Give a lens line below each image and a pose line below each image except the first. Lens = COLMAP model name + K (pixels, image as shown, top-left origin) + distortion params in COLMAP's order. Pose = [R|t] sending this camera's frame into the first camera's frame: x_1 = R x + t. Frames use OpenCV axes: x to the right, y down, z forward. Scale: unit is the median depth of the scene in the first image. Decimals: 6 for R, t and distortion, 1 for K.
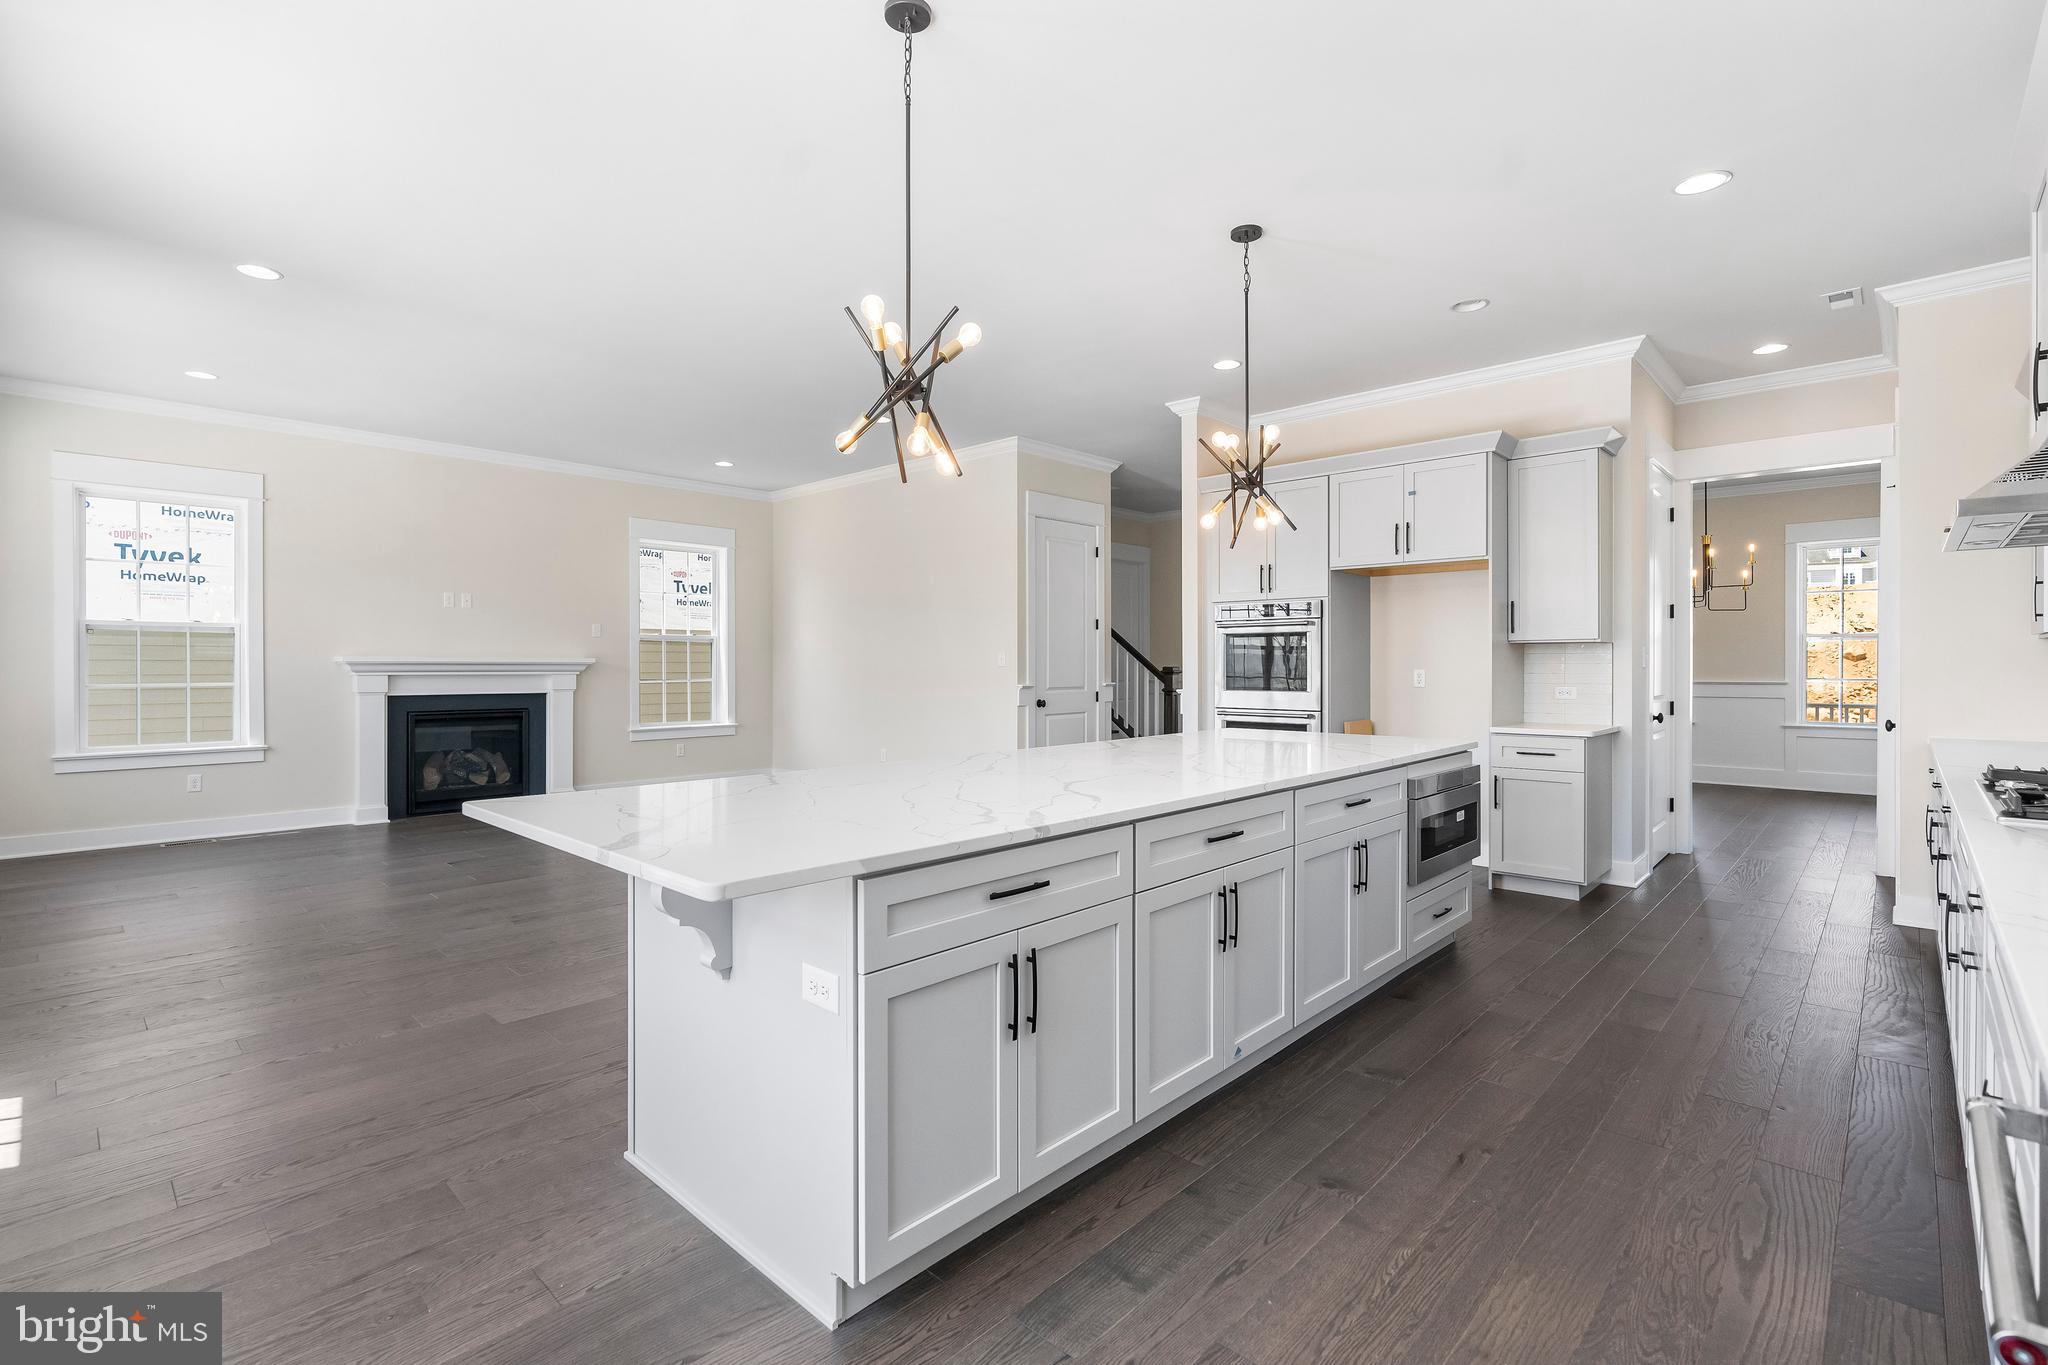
lens RADIAL K [[929.9, 0, 1011.4], [0, 929.9, 668.5], [0, 0, 1]] dist [-0.001220, 0.000584]
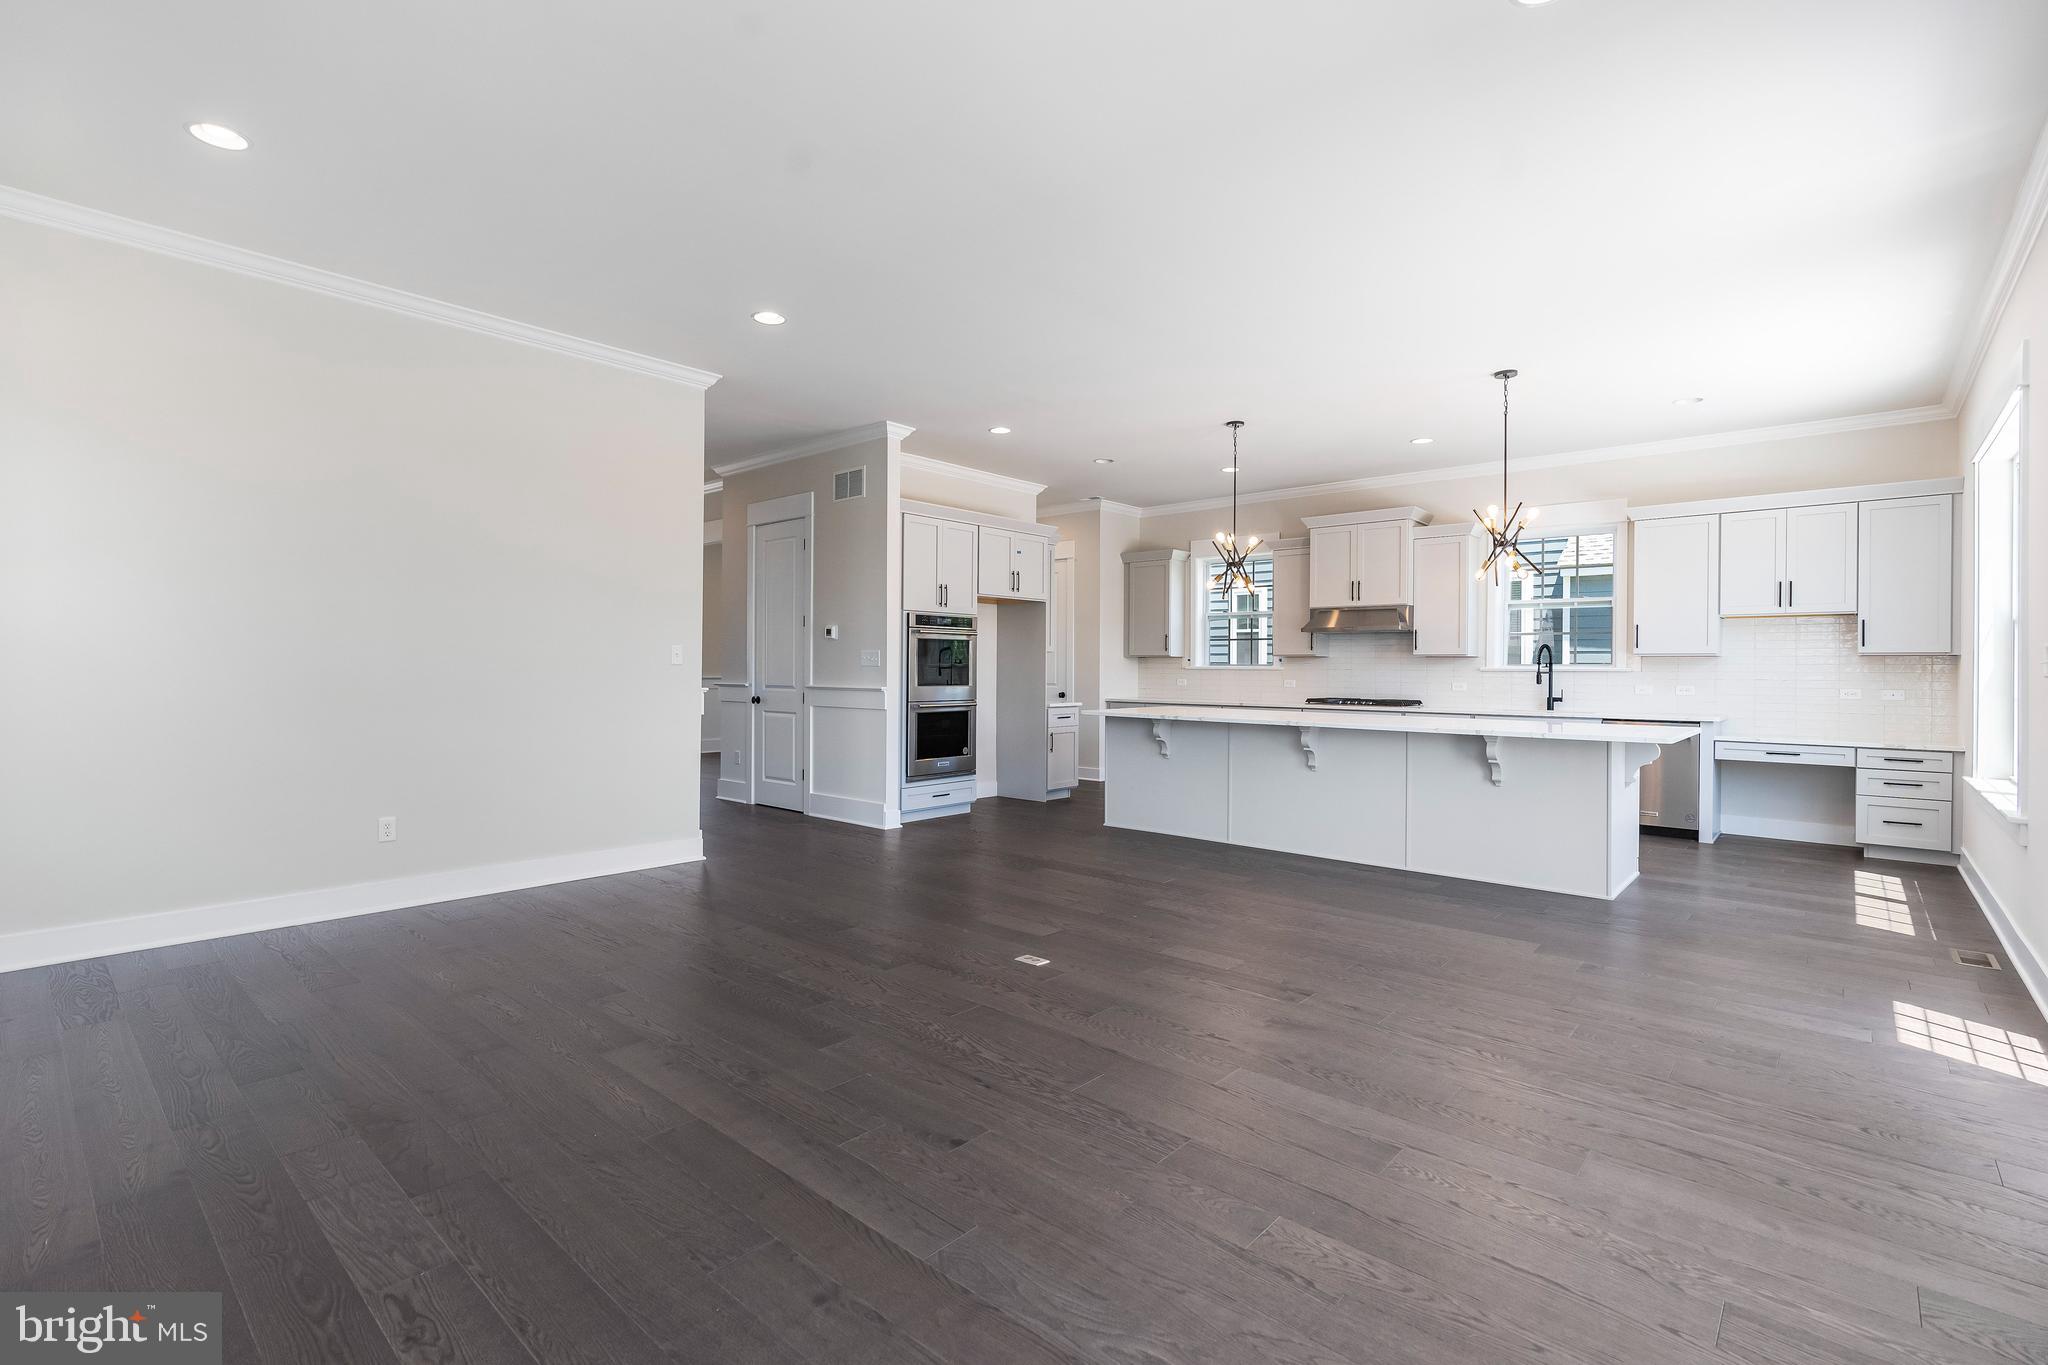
lens RADIAL K [[929.9, 0, 1011.4], [0, 929.9, 668.5], [0, 0, 1]] dist [-0.001220, 0.000584]
pose [[-0.031835, 0.001784, 0.999492, -1.026187], [-0.001399, 0.999997, -0.001830, 0.002600], [-0.999492, -0.001457, -0.031832, 1.005303]]
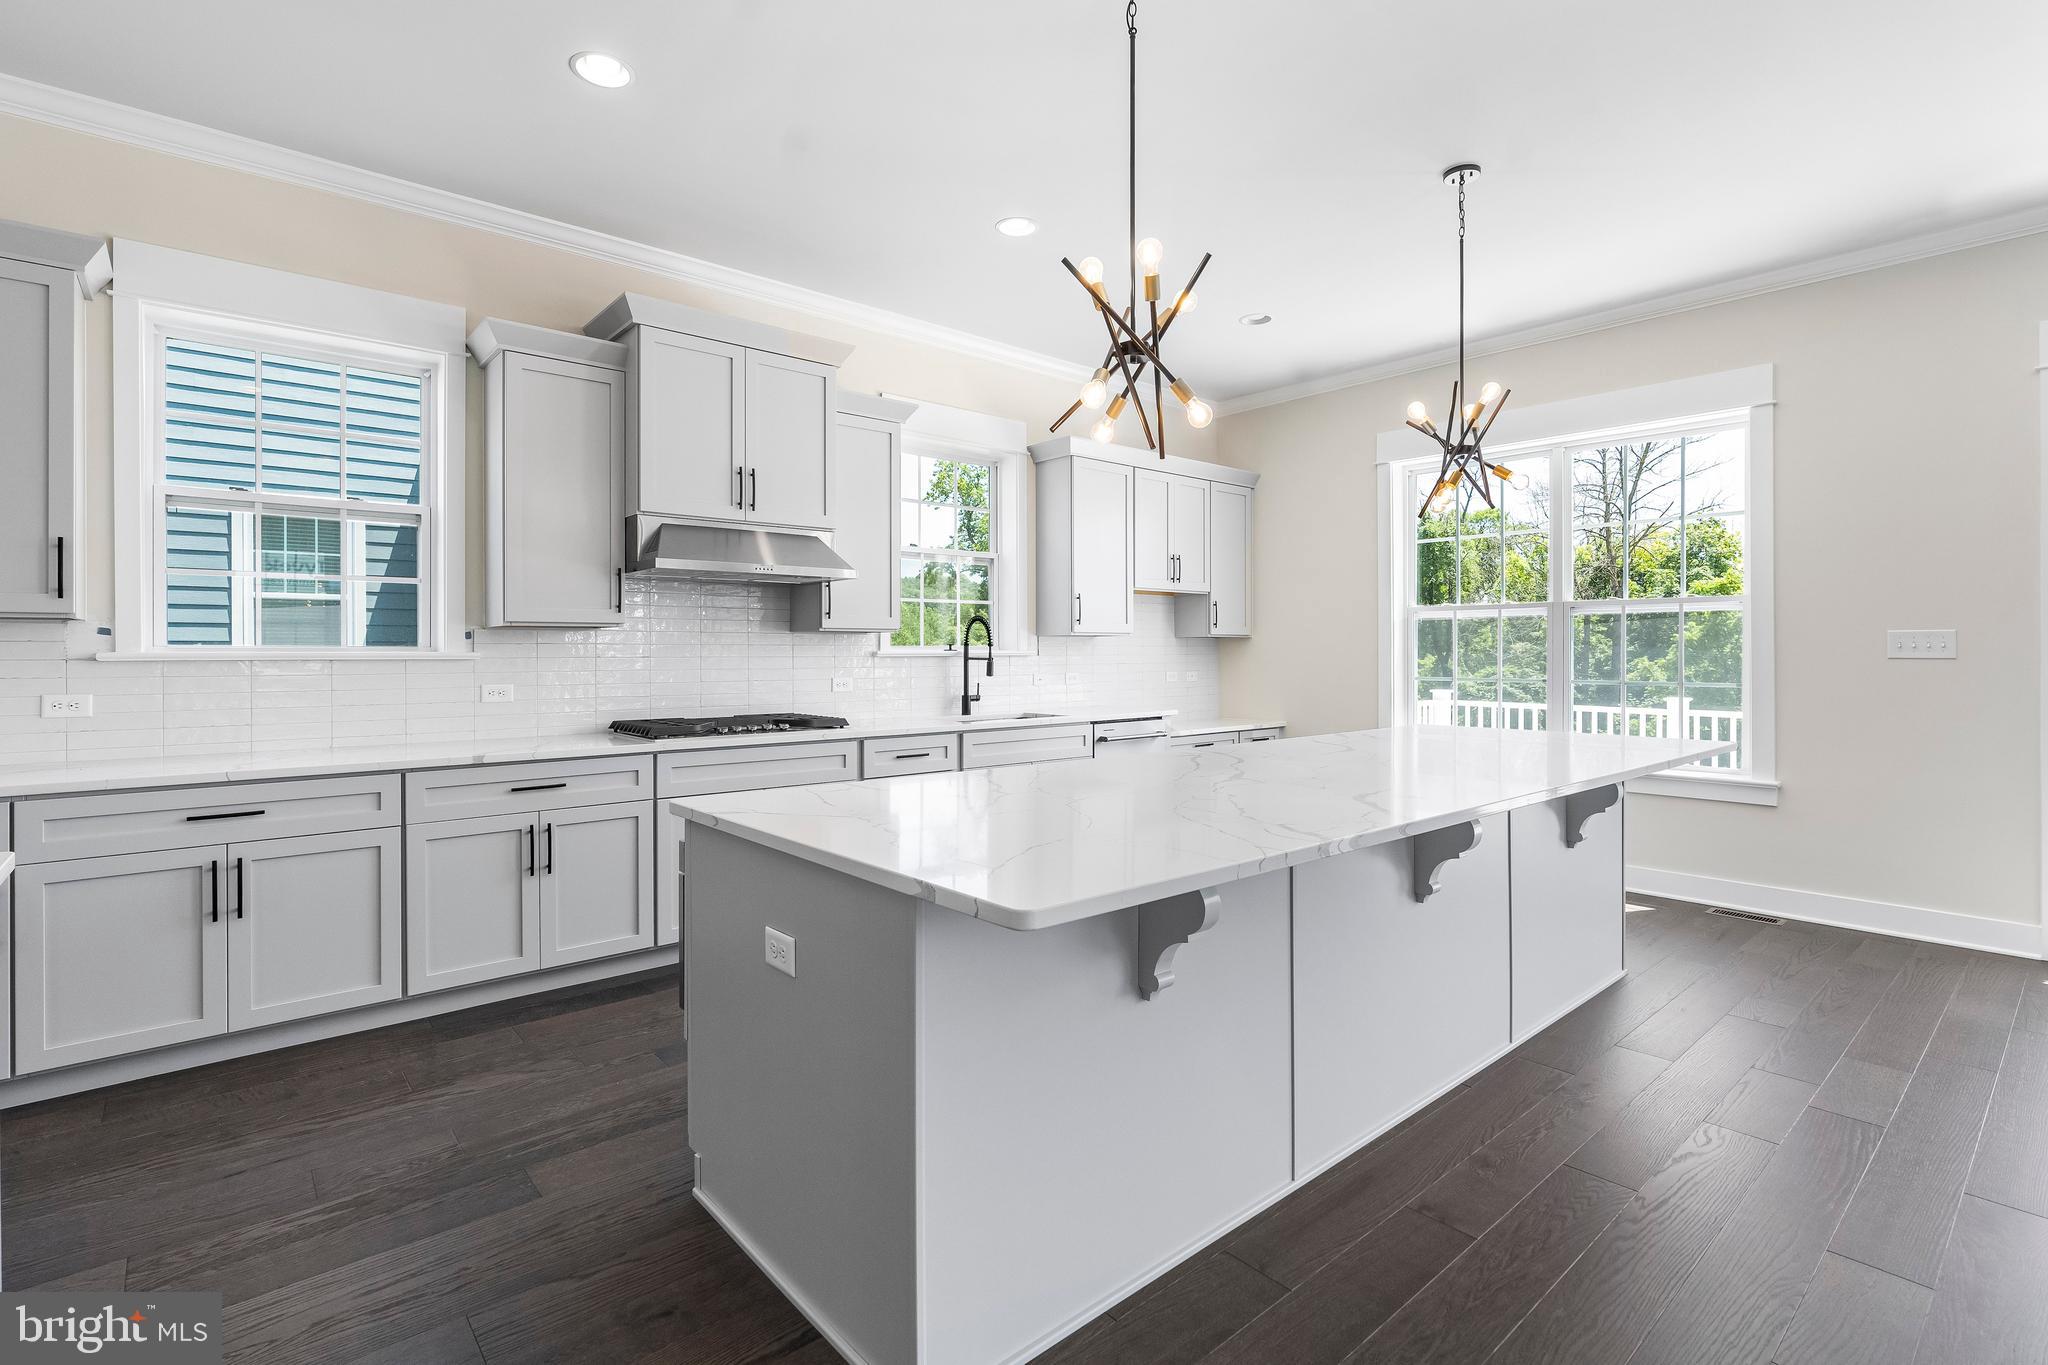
lens RADIAL K [[945.2, 0, 967.3], [0, 945.2, 646.8], [0, 0, 1]] dist [-0.000749, 0.000103]
pose [[-0.992811, 0.002443, 0.119669, 0.208588], [0.002686, 0.999995, 0.001872, -0.008255], [-0.119663, 0.002180, -0.992812, 1.090506]]
